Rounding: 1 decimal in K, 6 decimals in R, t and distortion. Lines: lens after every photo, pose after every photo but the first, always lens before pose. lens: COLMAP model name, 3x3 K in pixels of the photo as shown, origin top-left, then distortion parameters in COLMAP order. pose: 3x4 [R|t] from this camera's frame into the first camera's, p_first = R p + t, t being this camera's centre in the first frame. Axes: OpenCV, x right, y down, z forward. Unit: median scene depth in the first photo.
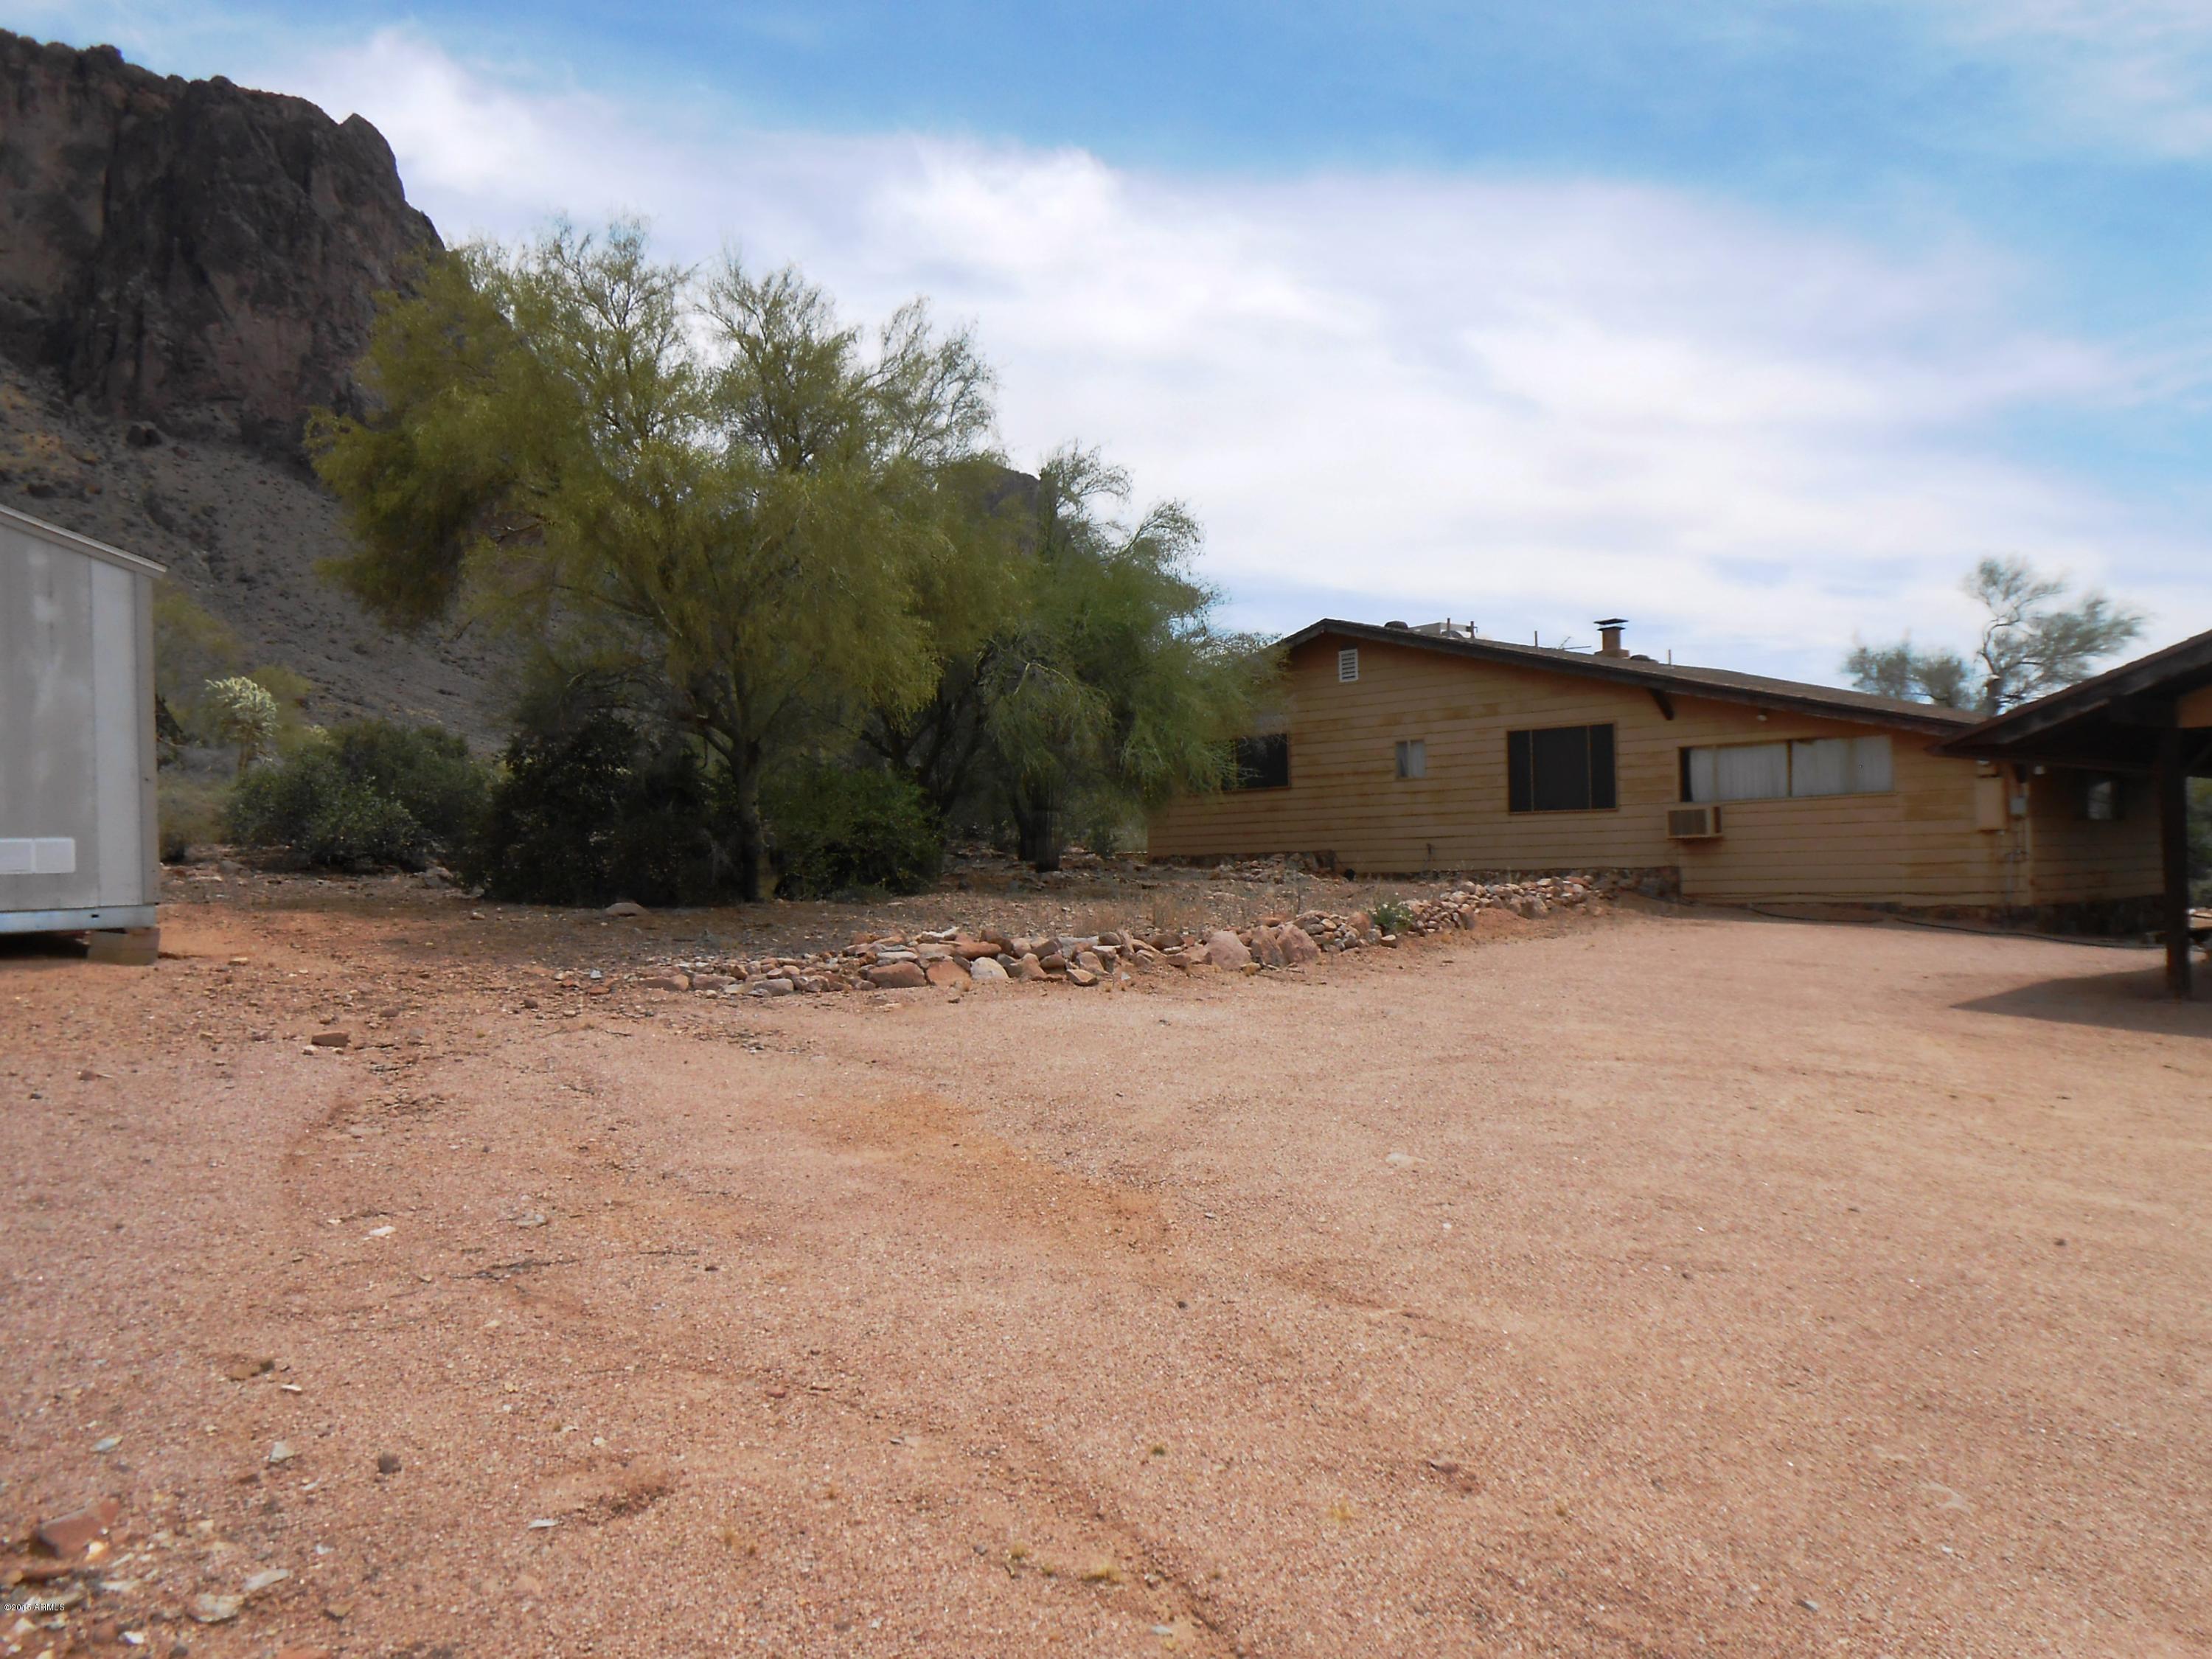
lens RADIAL K [[1808.9, 0, 1149.0], [0, 1808.9, 860.4], [0, 0, 1]] dist [-0.010855, 0.049876]
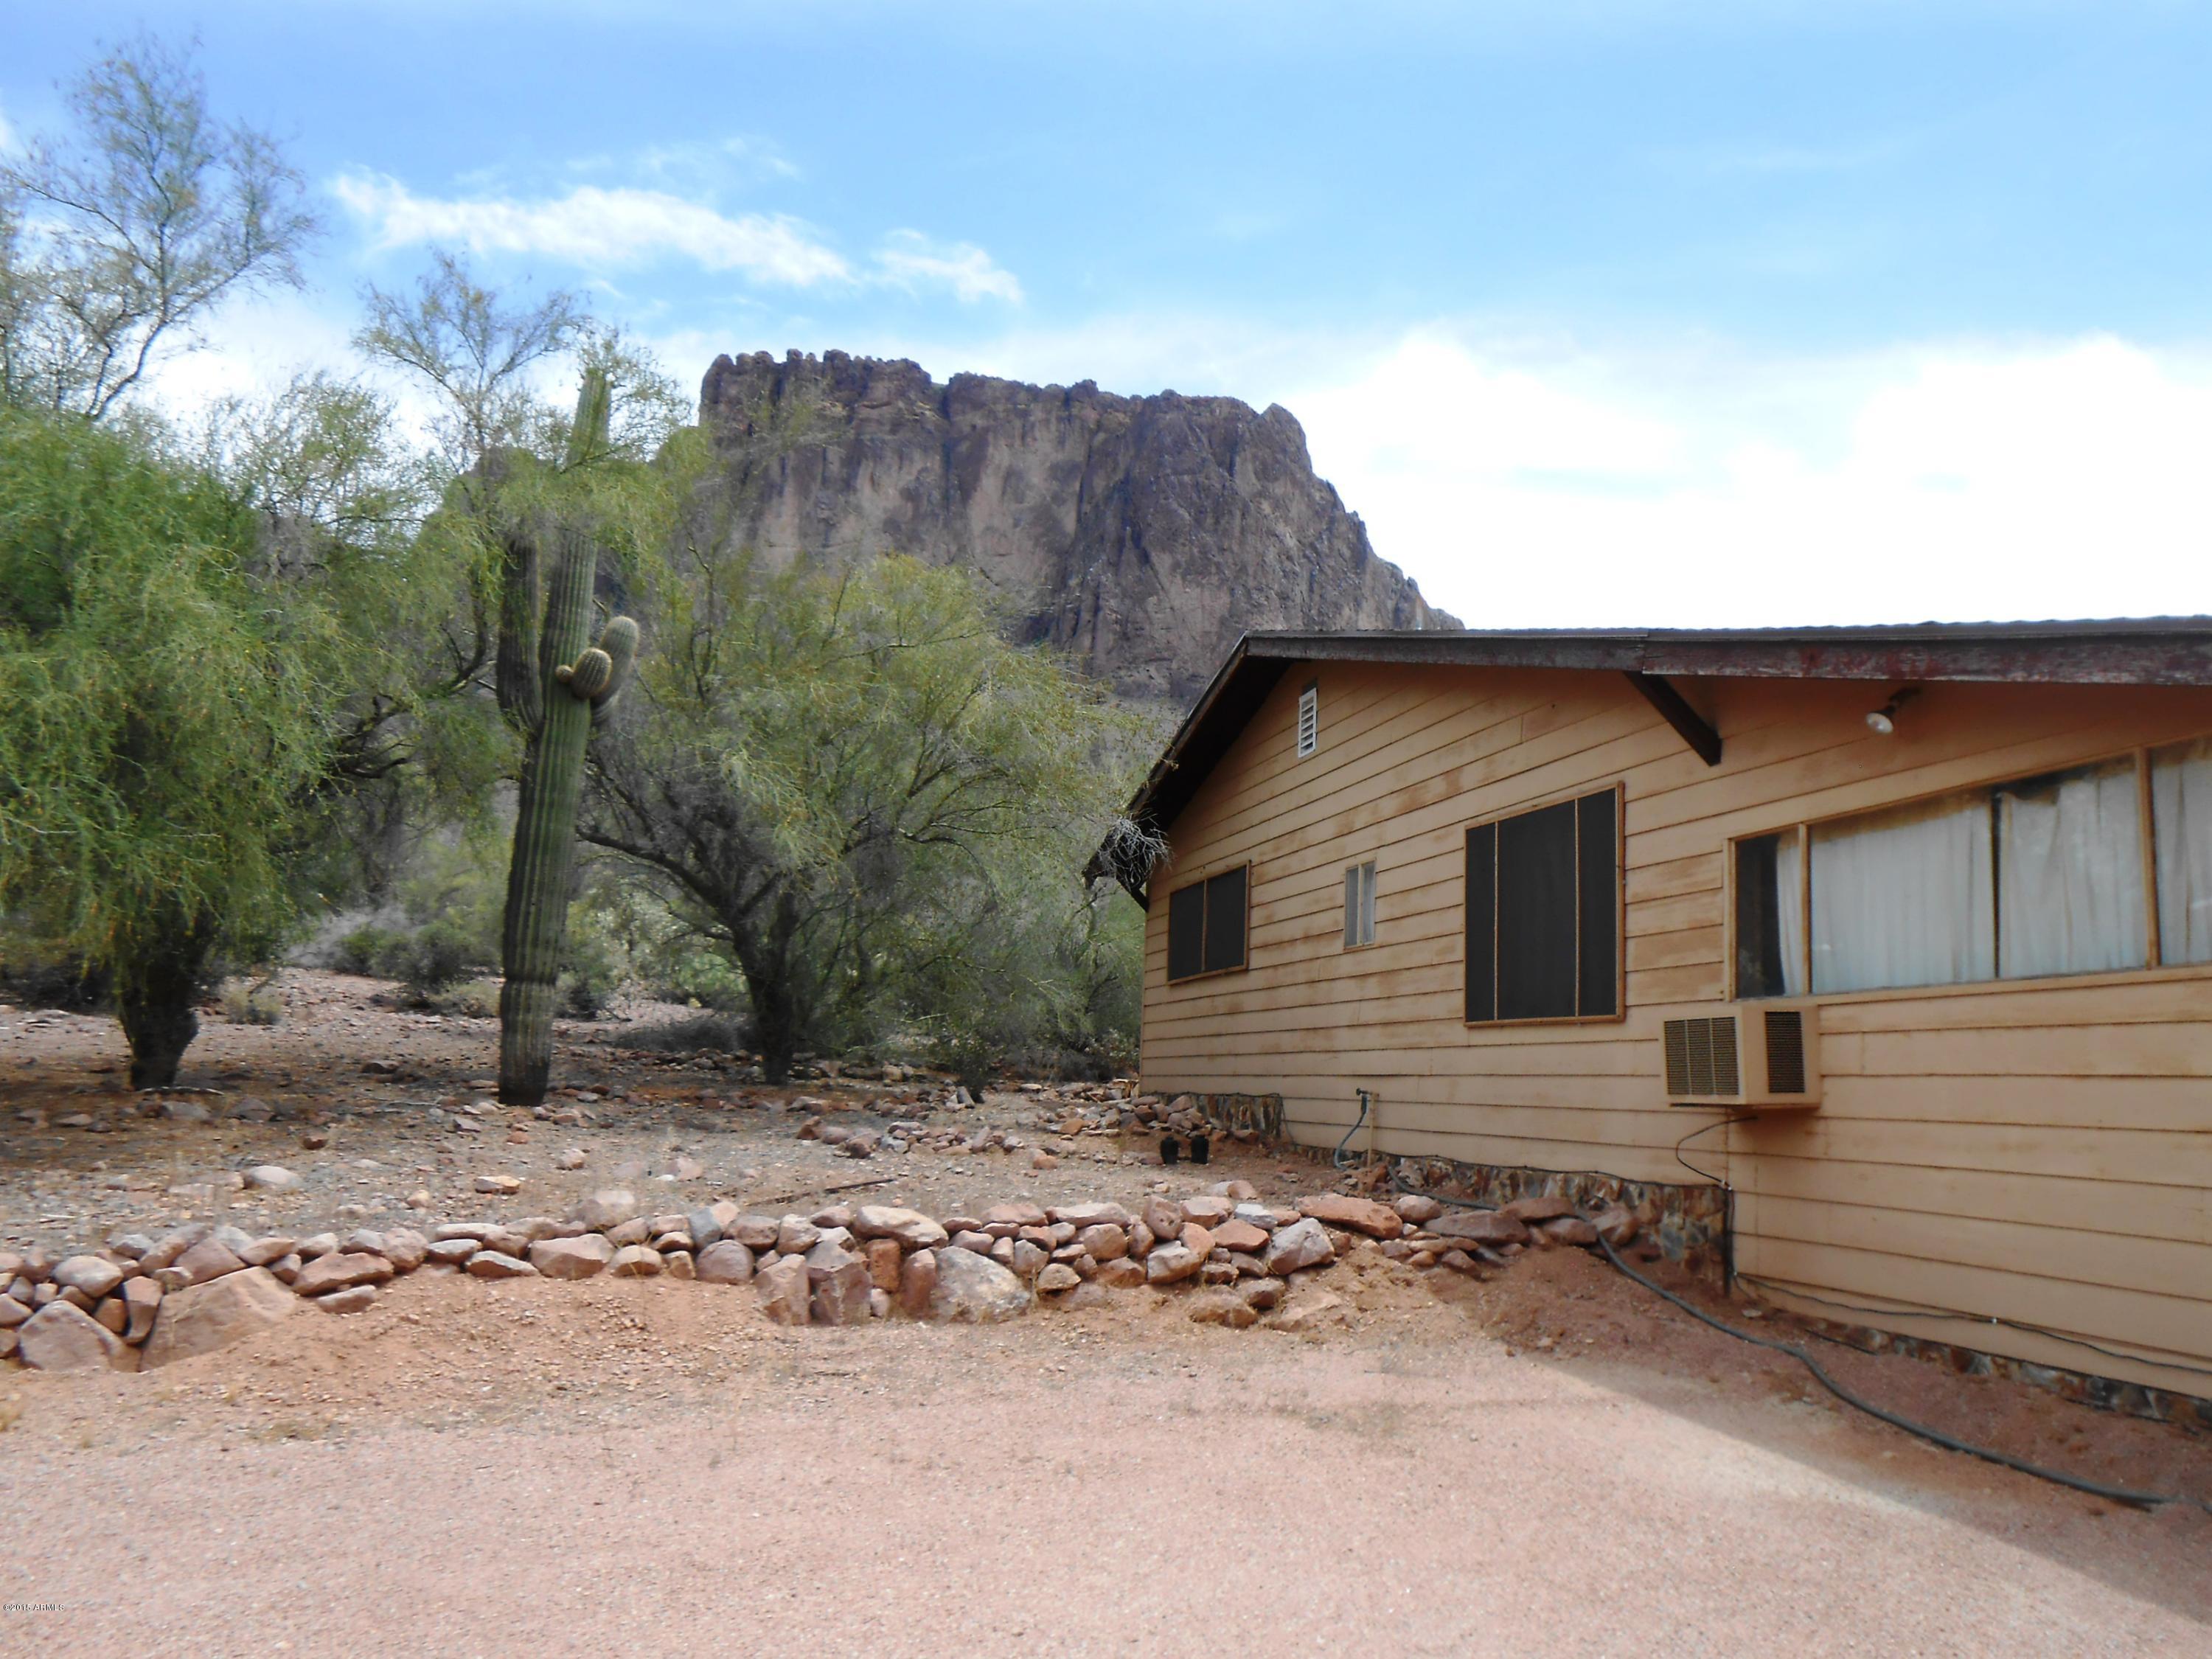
lens RADIAL K [[1808.9, 0, 1119.4], [0, 1808.9, 842.8], [0, 0, 1]] dist [-0.010855, 0.049876]
pose [[0.875957, -0.021161, -0.481925, 0.313639], [-0.043990, 0.991370, -0.123489, -0.012211], [0.480379, 0.129371, 0.867467, 0.567229]]
